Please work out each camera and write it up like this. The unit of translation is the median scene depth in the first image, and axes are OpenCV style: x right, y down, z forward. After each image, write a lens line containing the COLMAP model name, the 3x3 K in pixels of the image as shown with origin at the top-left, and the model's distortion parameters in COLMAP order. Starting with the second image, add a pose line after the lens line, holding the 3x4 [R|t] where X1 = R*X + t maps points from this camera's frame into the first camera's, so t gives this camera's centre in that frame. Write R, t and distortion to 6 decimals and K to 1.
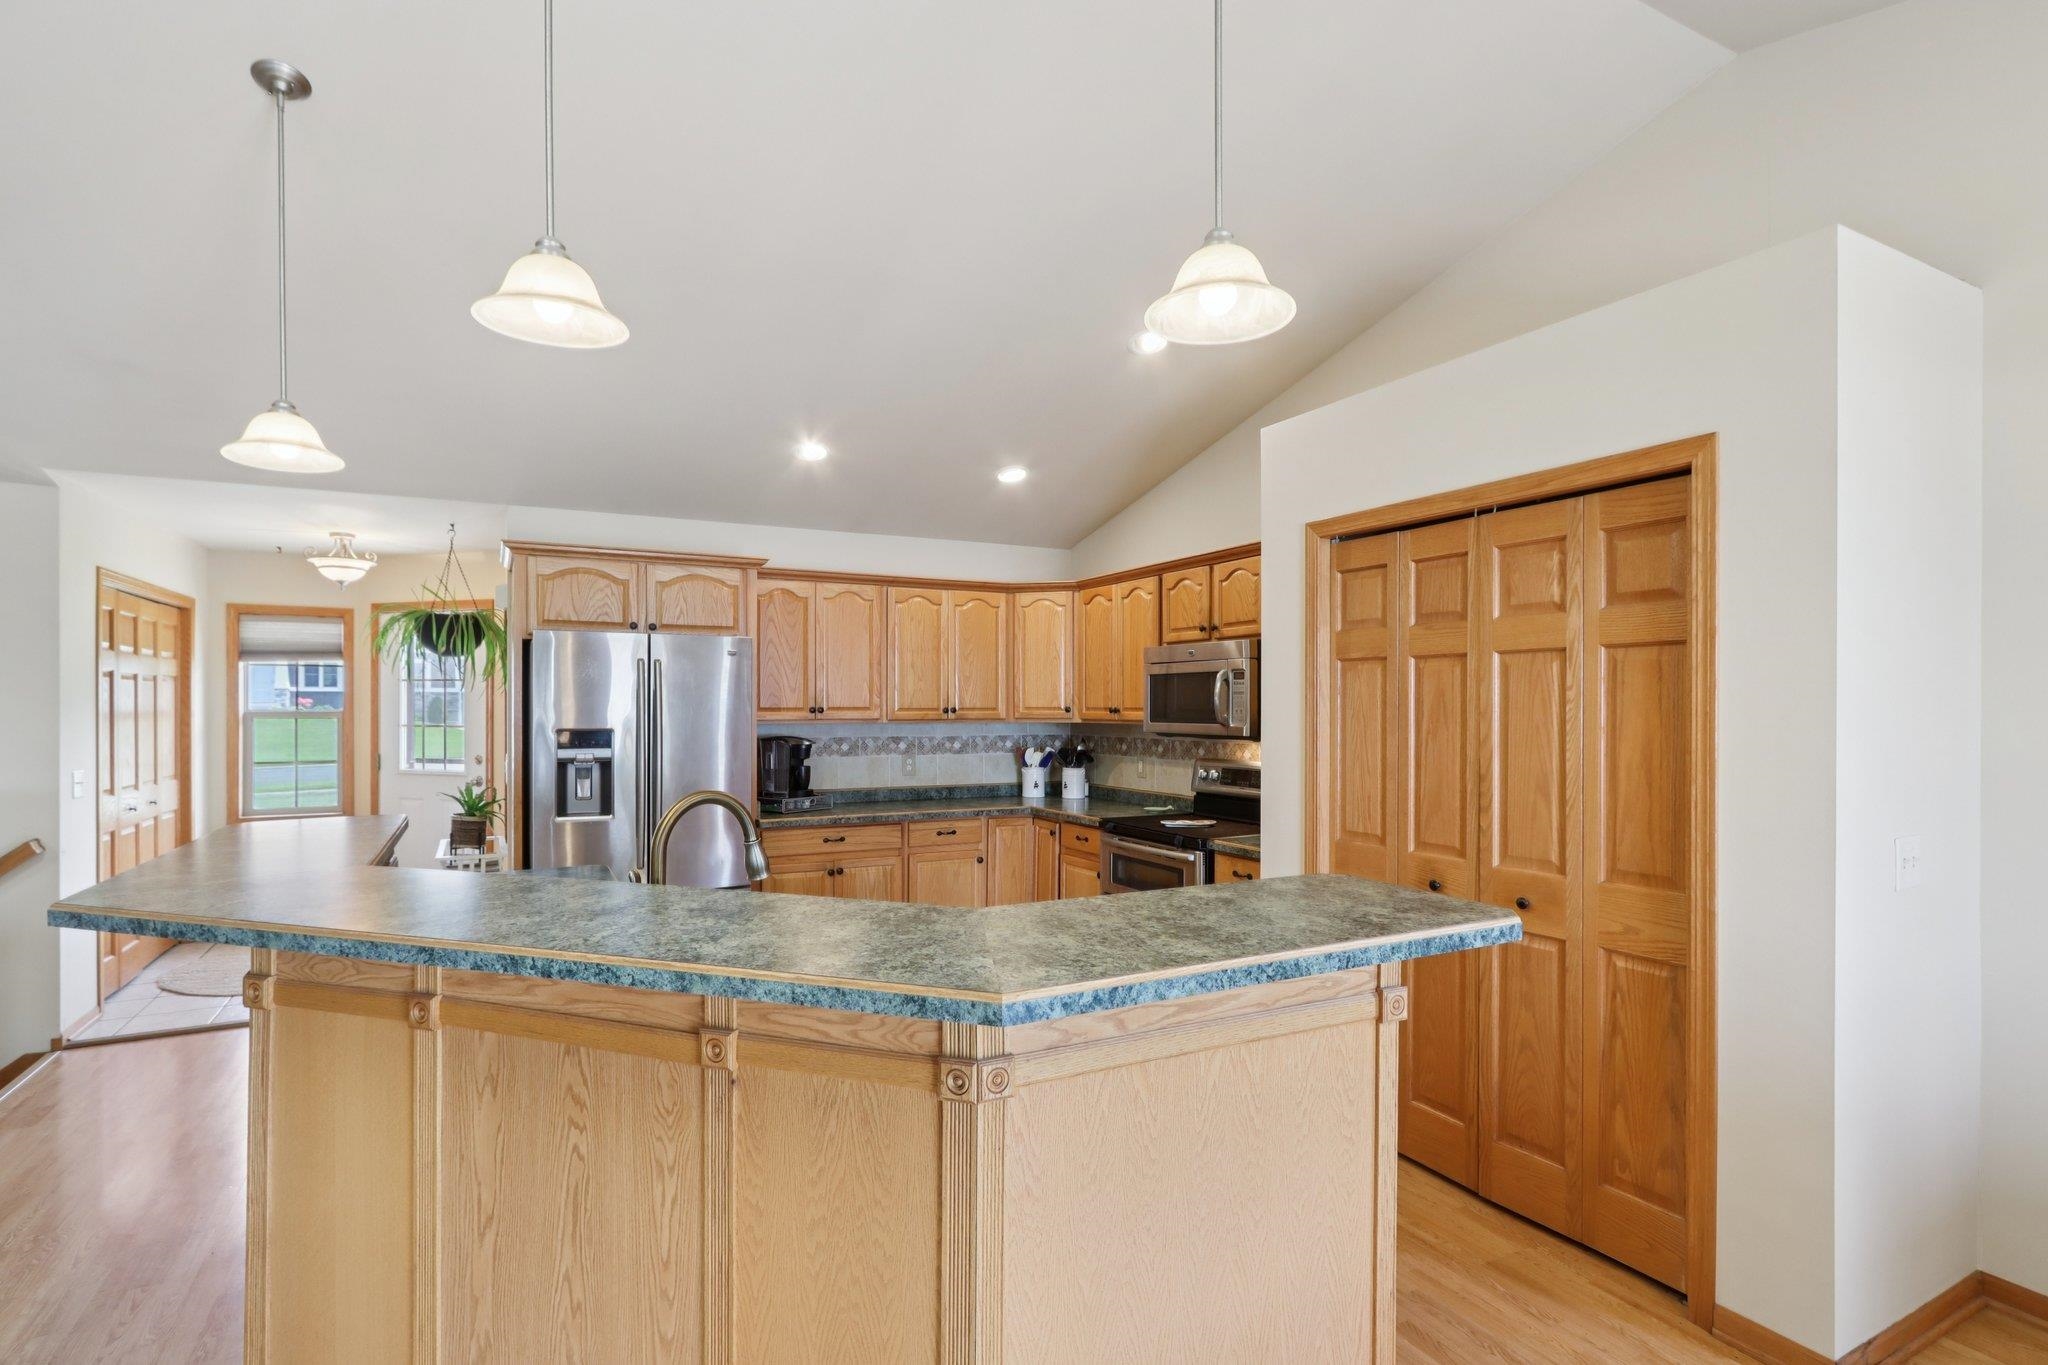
lens RADIAL K [[985.1, 0, 995.8], [0, 985.1, 713.6], [0, 0, 1]] dist [-0.000797, 0.000272]
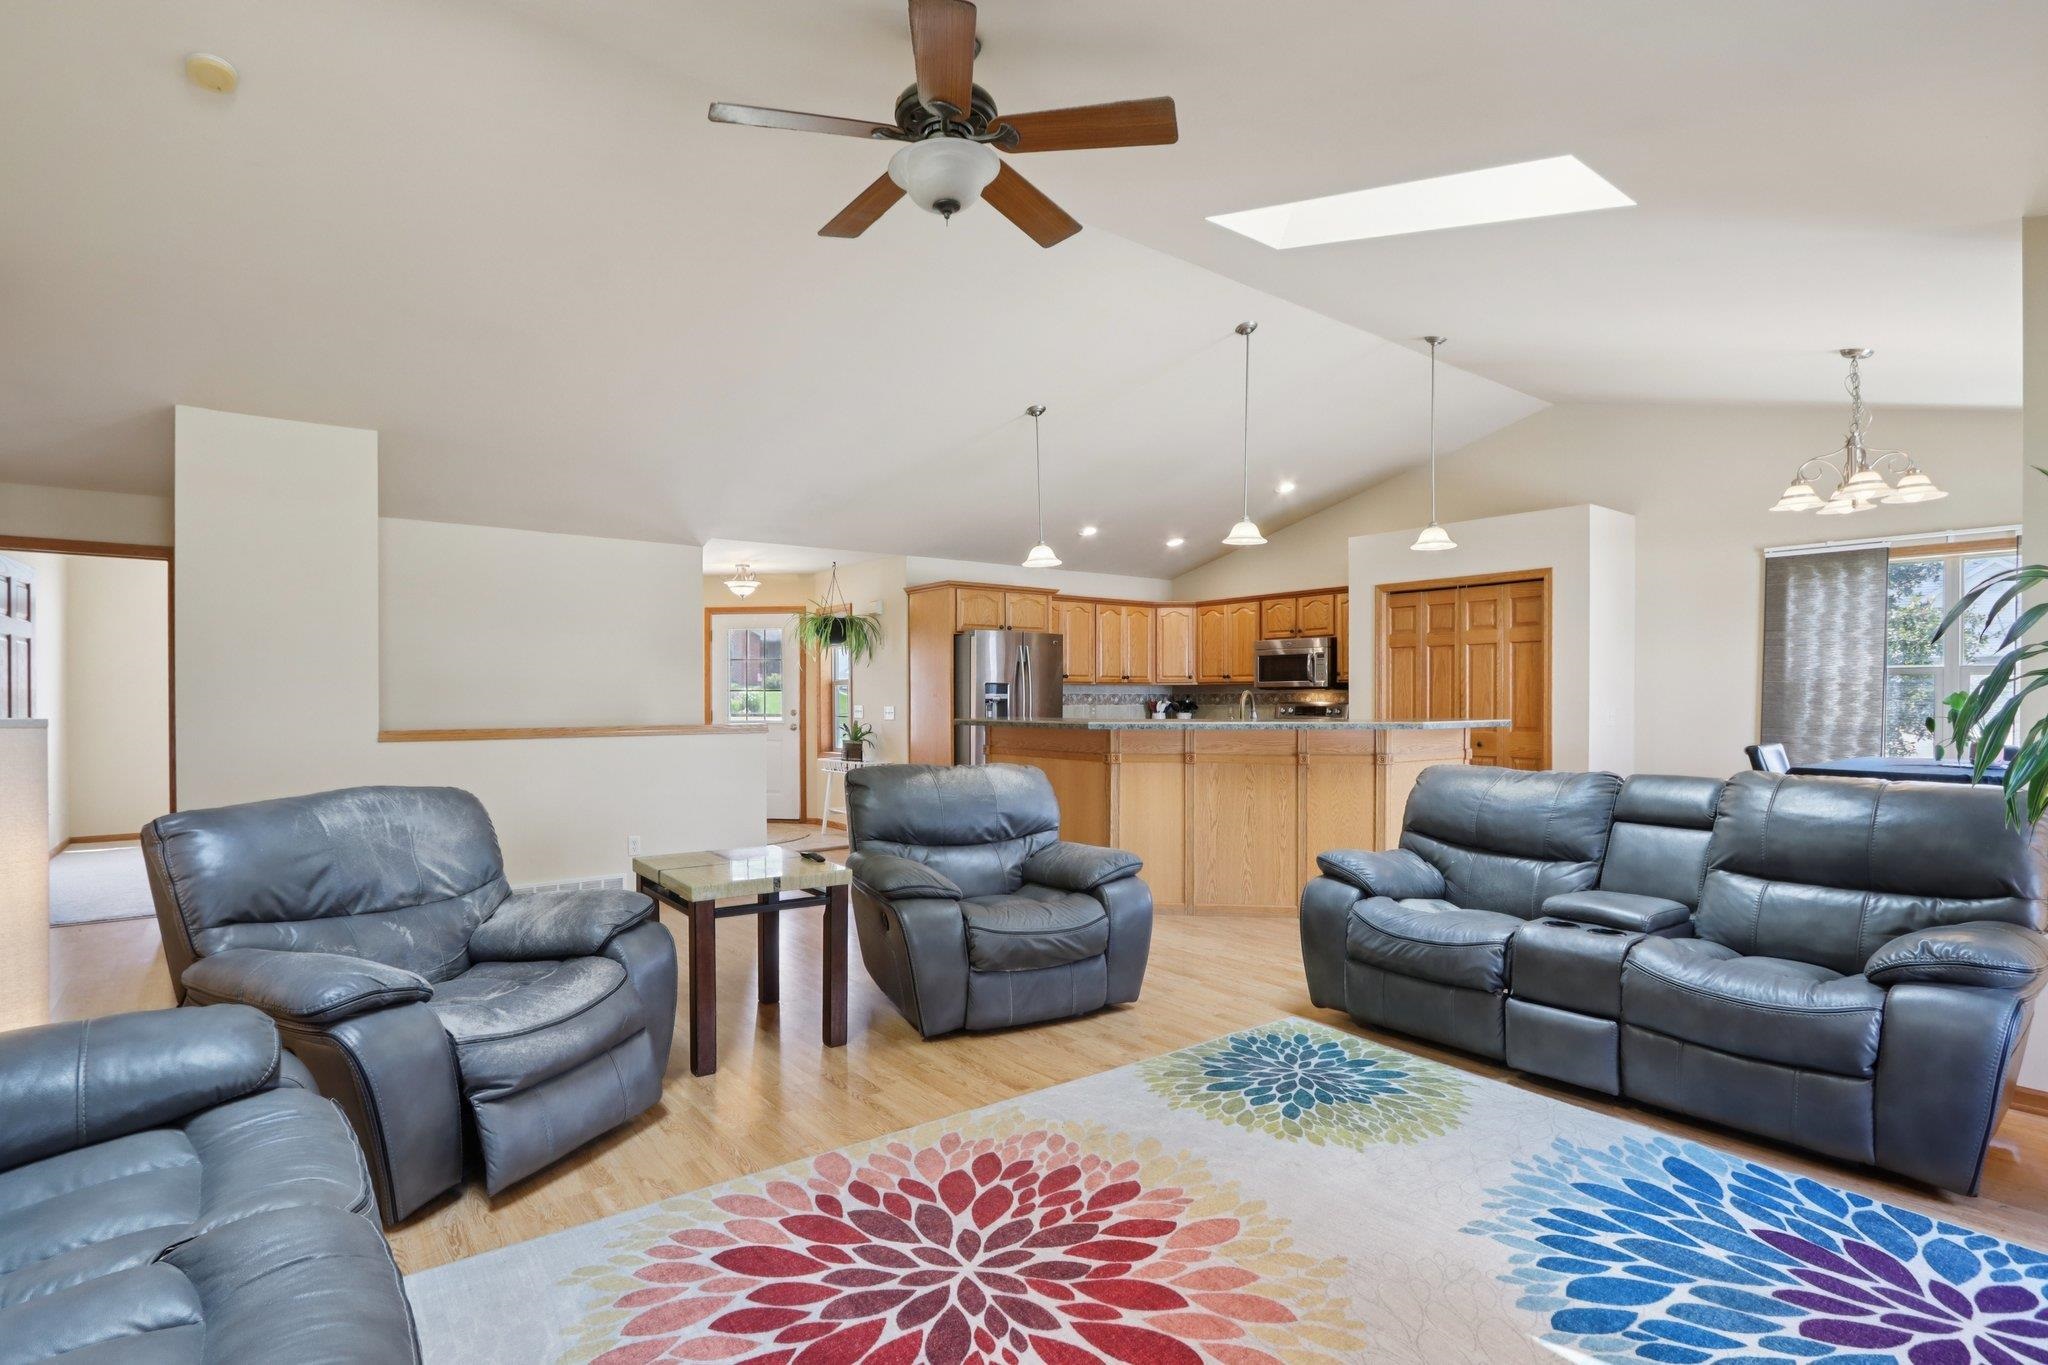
lens RADIAL K [[985.1, 0, 1011.7], [0, 985.1, 712.5], [0, 0, 1]] dist [-0.000797, 0.000272]
pose [[0.981448, -0.007419, 0.191585, -0.689389], [0.005995, 0.999950, 0.008010, 0.051598], [-0.191635, -0.006713, 0.981443, -0.763635]]
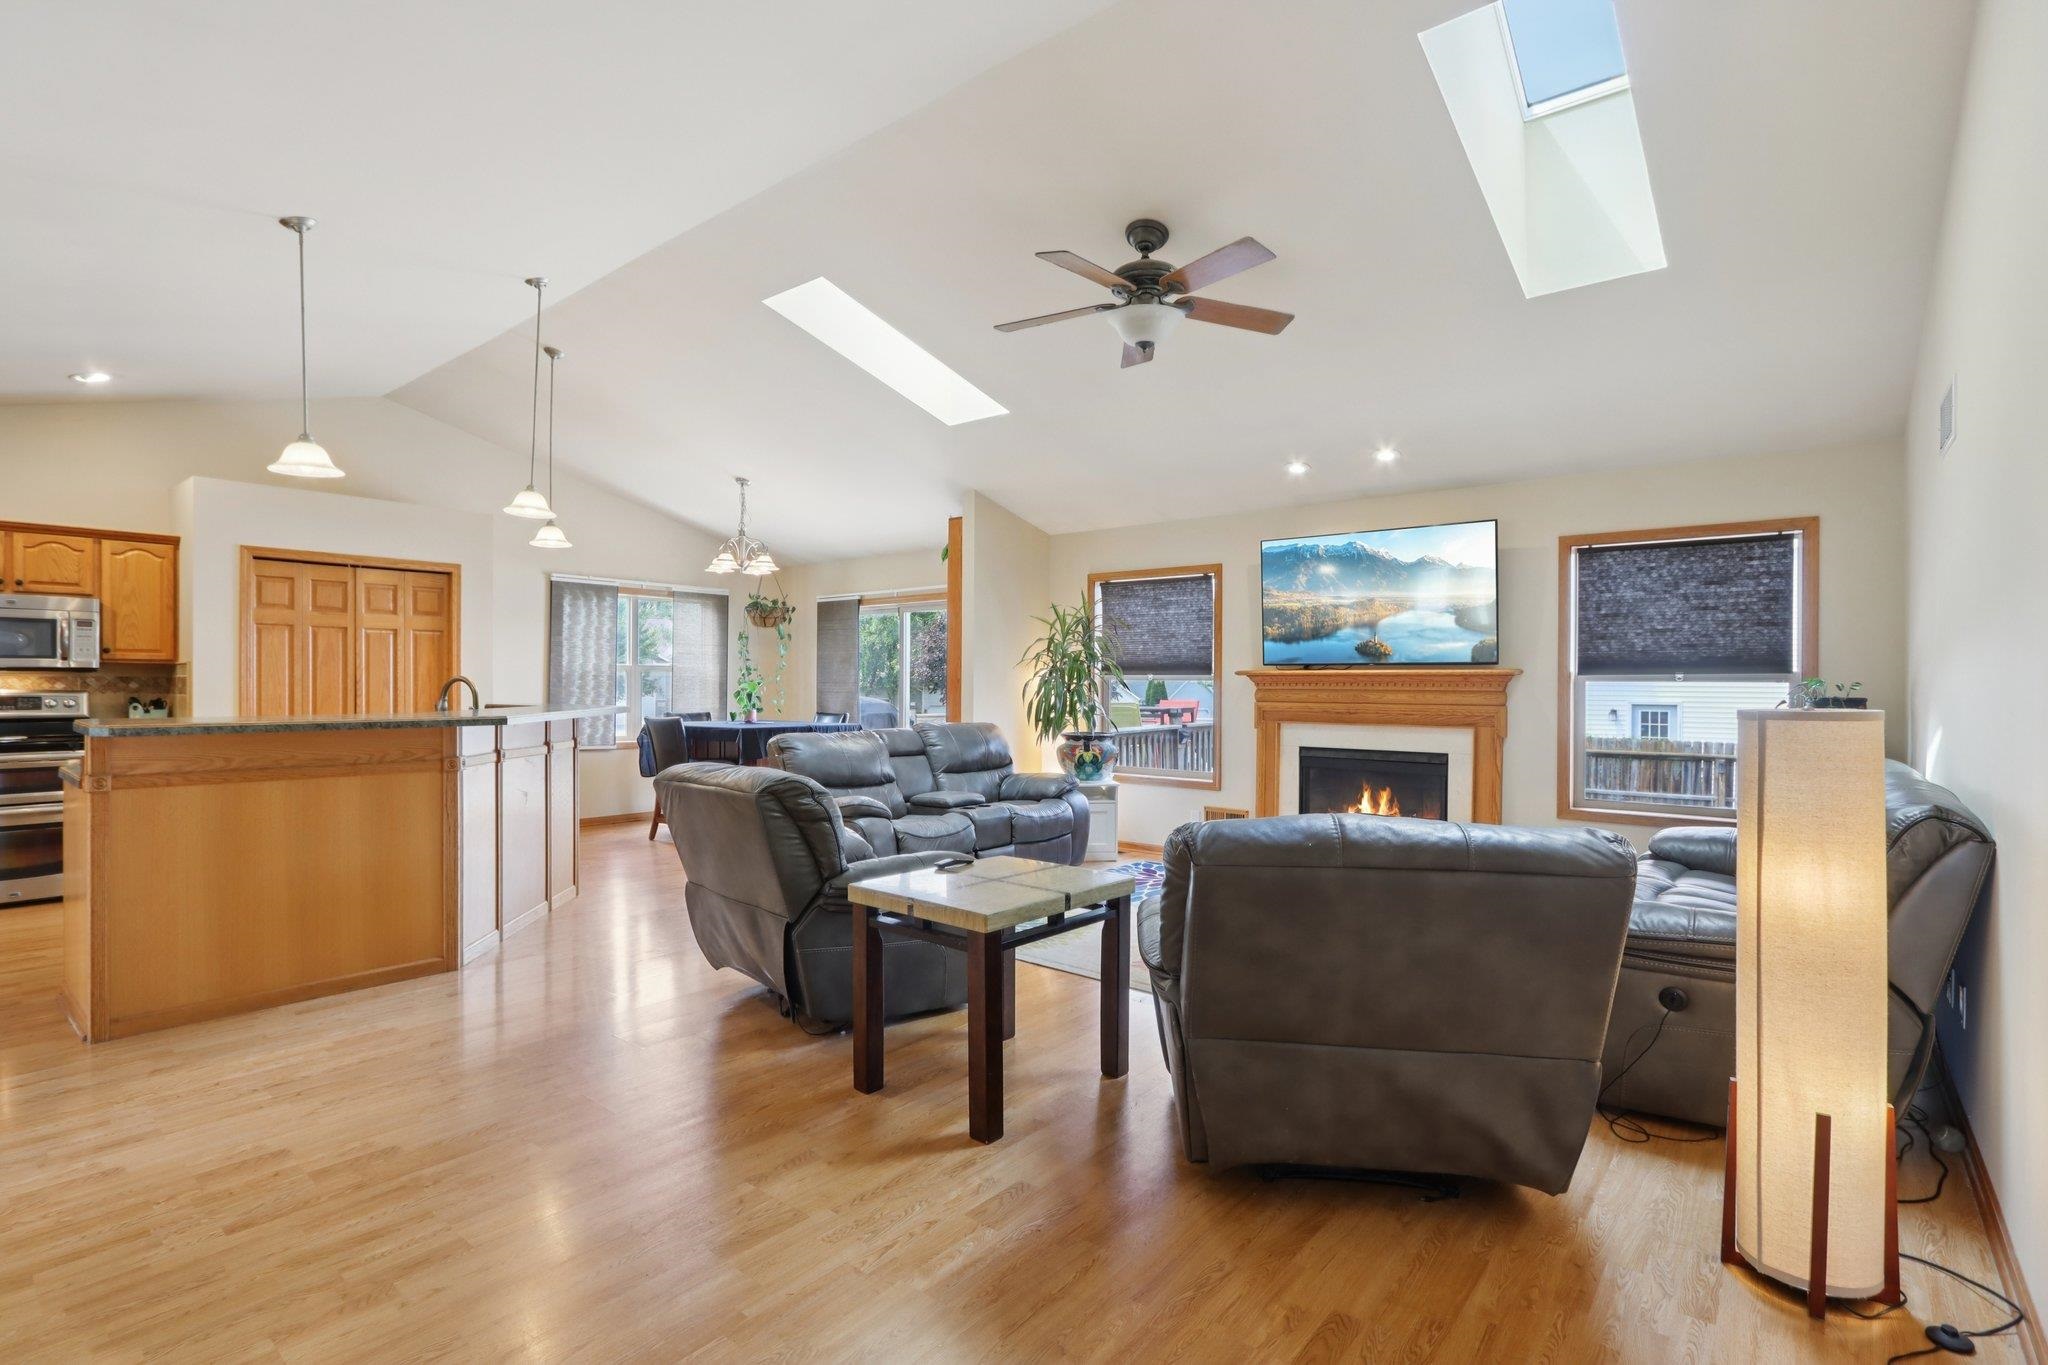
lens RADIAL K [[985.1, 0, 986.9], [0, 985.1, 689.0], [0, 0, 1]] dist [-0.000797, 0.000272]
pose [[-0.358739, -0.006791, 0.933413, -1.411461], [0.004437, 0.999950, 0.008980, 0.043417], [-0.933427, 0.007363, -0.358691, 0.291845]]
